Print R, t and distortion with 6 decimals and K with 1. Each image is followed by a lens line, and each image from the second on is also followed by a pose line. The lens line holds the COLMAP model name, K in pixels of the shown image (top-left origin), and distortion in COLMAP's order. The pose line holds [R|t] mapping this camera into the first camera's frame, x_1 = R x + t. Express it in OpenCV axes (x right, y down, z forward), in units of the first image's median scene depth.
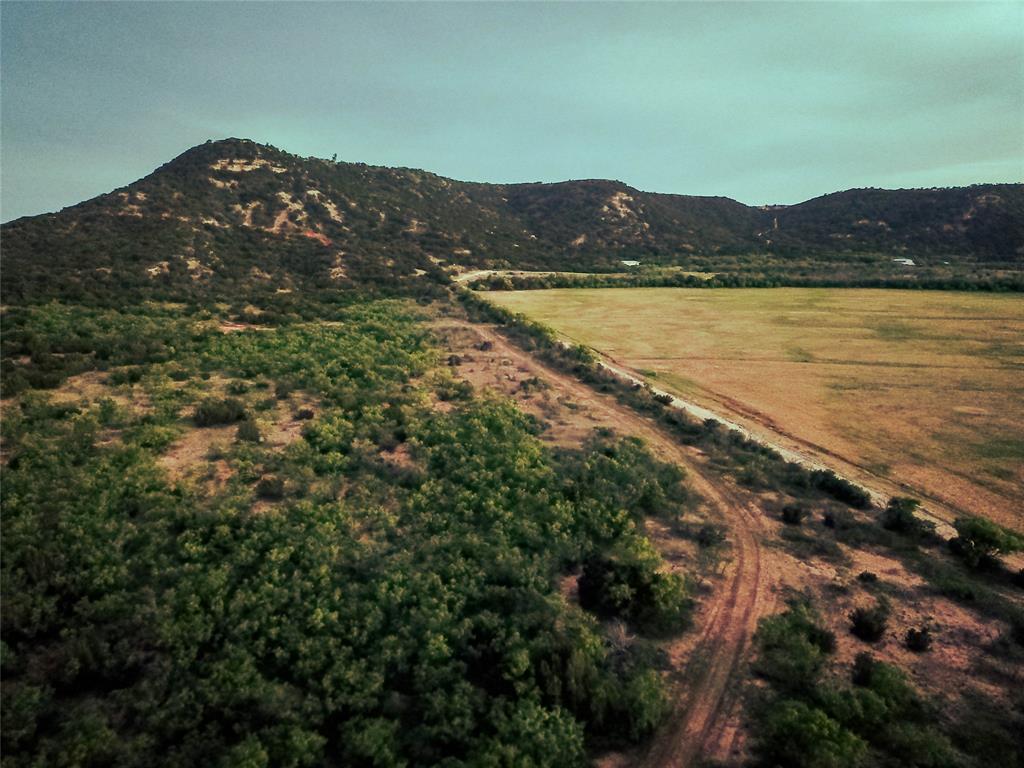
lens RADIAL K [[827.8, 0, 510.2], [0, 827.8, 383.9], [0, 0, 1]] dist [0.048665, -0.019089]
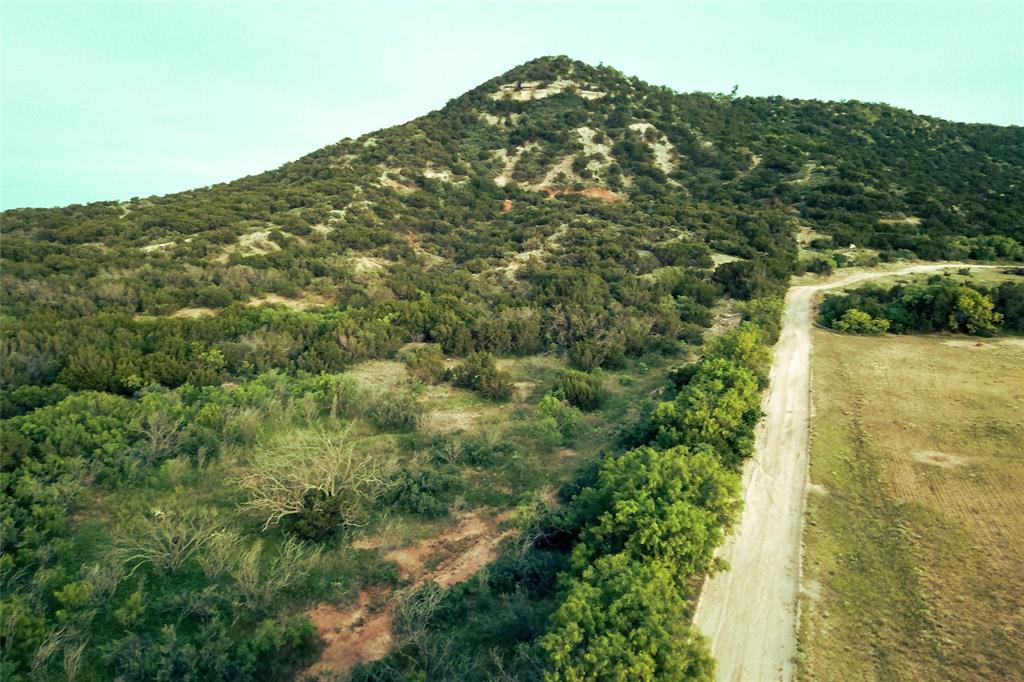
lens RADIAL K [[796.3, 0, 514.1], [0, 796.3, 338.1], [0, 0, 1]] dist [0.012174, 0.003213]
pose [[0.828101, 0.073556, -0.555732, 0.012750], [-0.097470, 0.995147, -0.013524, -0.067666], [0.552040, 0.065367, 0.831252, 0.506432]]
